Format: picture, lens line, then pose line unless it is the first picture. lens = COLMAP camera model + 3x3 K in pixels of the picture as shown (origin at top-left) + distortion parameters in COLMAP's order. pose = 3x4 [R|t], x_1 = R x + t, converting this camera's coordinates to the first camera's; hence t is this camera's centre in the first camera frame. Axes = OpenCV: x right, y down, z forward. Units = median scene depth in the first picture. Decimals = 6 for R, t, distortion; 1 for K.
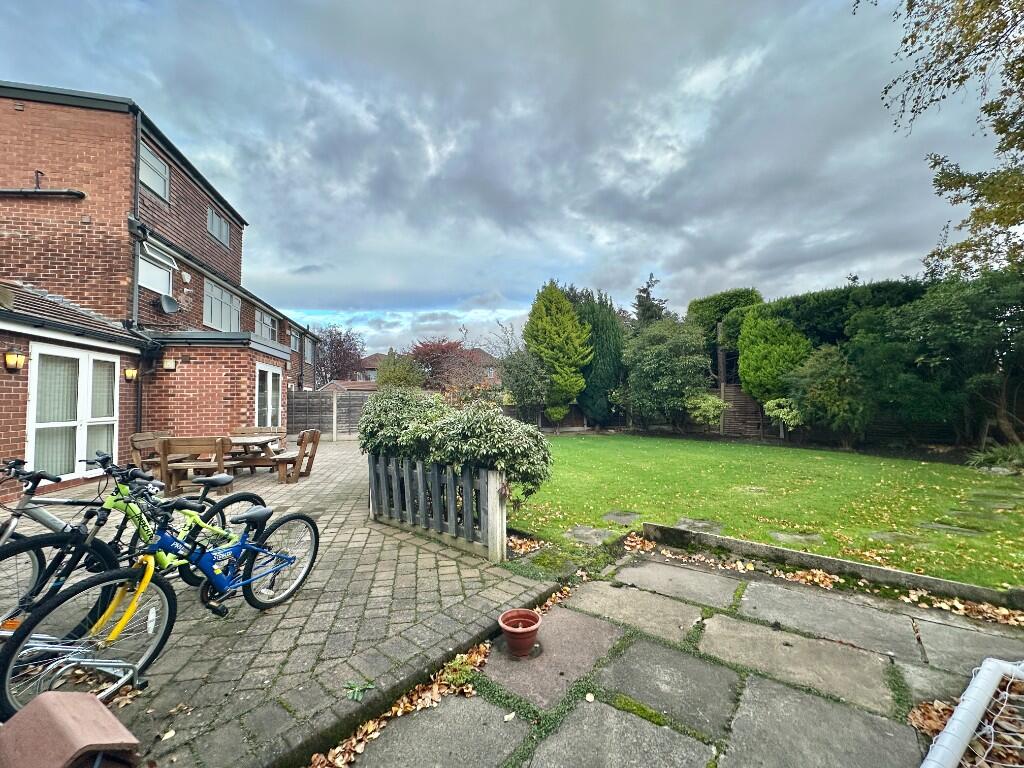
lens RADIAL K [[403.8, 0, 511.4], [0, 403.8, 381.1], [0, 0, 1]] dist [-0.007035, 0.000102]
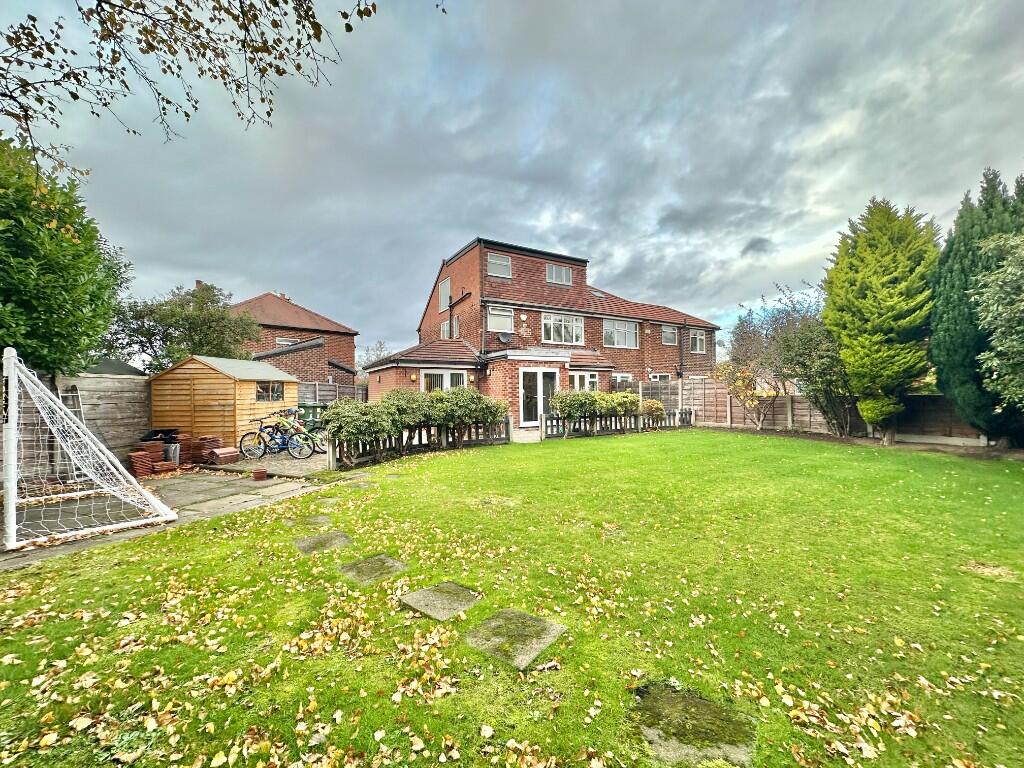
lens RADIAL K [[412.0, 0, 516.2], [0, 412.0, 390.7], [0, 0, 1]] dist [-0.000499, -0.000063]
pose [[0.303617, 0.005694, -0.952777, 0.812170], [0.055849, 0.998156, 0.023762, 0.005462], [0.951156, -0.060426, 0.302739, 0.429746]]
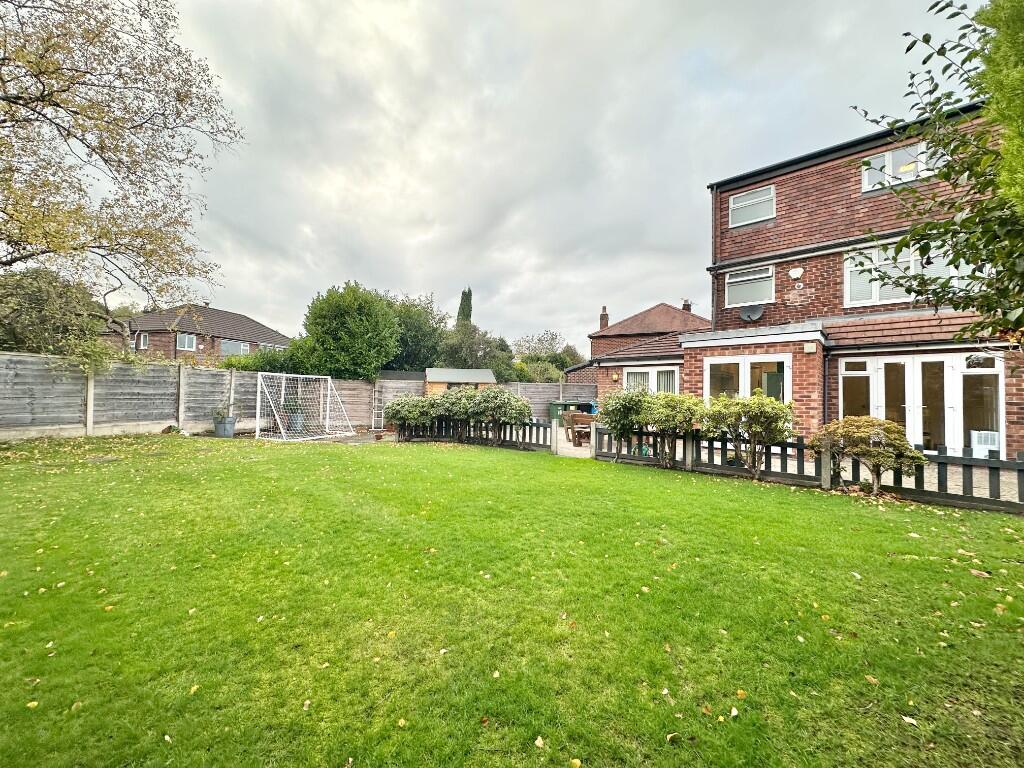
lens RADIAL K [[404.4, 0, 492.6], [0, 404.4, 389.6], [0, 0, 1]] dist [-0.042893, 0.008320]
pose [[-0.850158, -0.007241, -0.526478, 0.359083], [0.022122, 0.998531, -0.049456, 0.068261], [0.526063, -0.053692, -0.848749, 1.413430]]
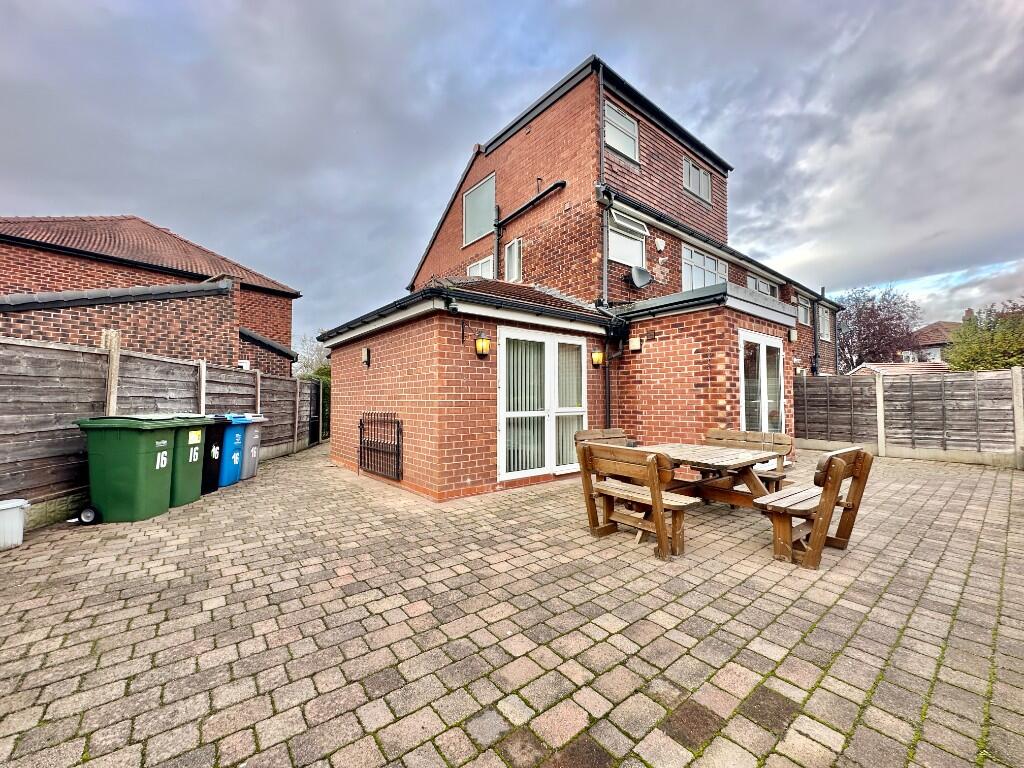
lens RADIAL K [[409.1, 0, 512.0], [0, 409.1, 384.0], [0, 0, 1]] dist [-0.001751, 0.000169]
pose [[0.435927, -0.019255, -0.899776, -0.176351], [0.043237, 0.999065, -0.000432, 0.022747], [0.898943, -0.038715, 0.436352, 0.332707]]
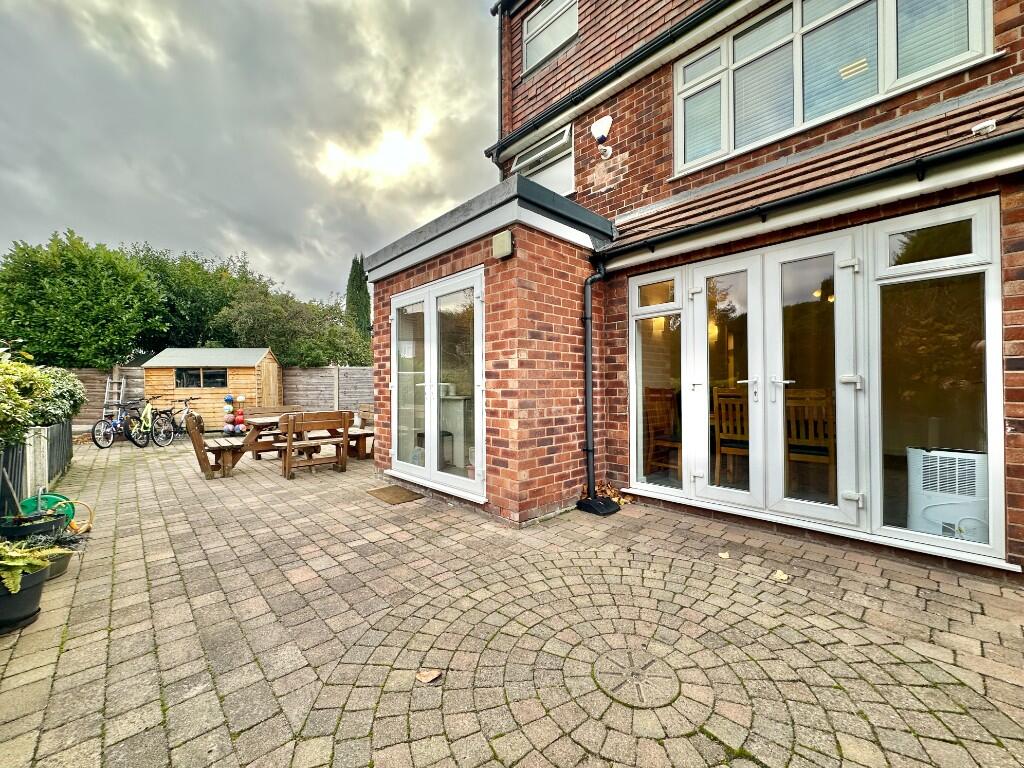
lens RADIAL K [[417.9, 0, 512.0], [0, 417.9, 384.0], [0, 0, 1]] dist [-0.000877, -0.000167]
pose [[-0.865631, 0.016489, -0.500412, -0.433156], [0.045157, 0.997955, -0.045231, 0.088949], [0.498643, -0.061750, -0.864605, 1.373902]]
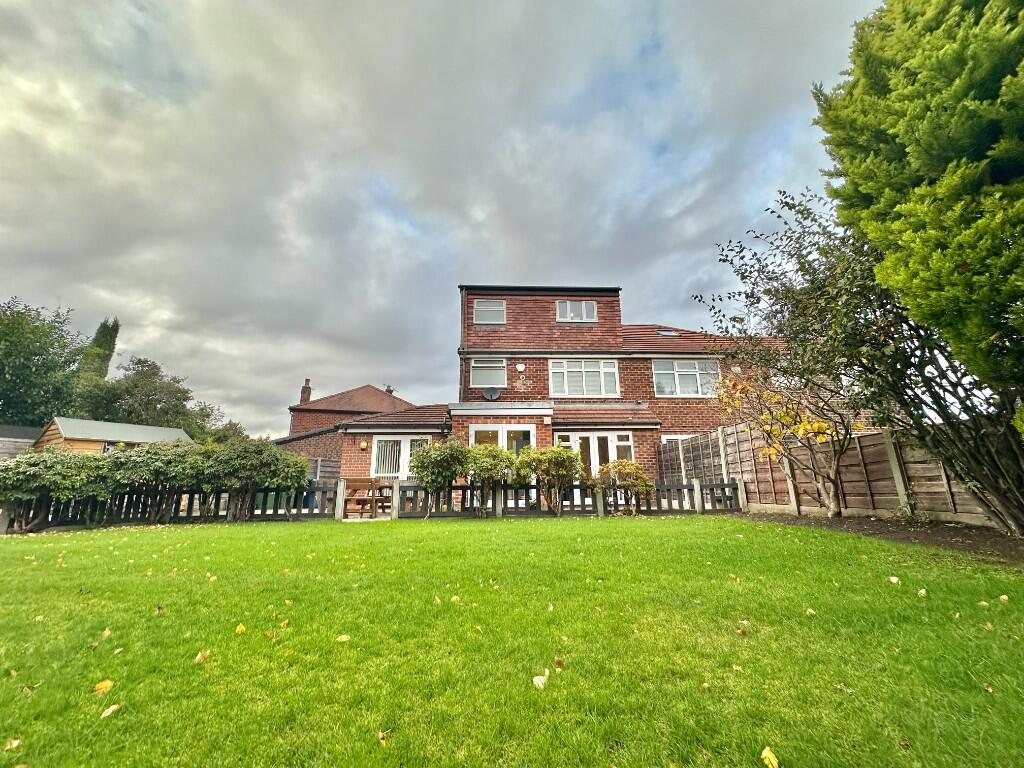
lens RADIAL K [[414.1, 0, 515.3], [0, 414.1, 386.3], [0, 0, 1]] dist [0.000348, 0.000032]
pose [[-0.175717, -0.225510, -0.958264, 0.485248], [0.064842, 0.968644, -0.239843, 0.128507], [0.982303, -0.104280, -0.155585, 1.178823]]
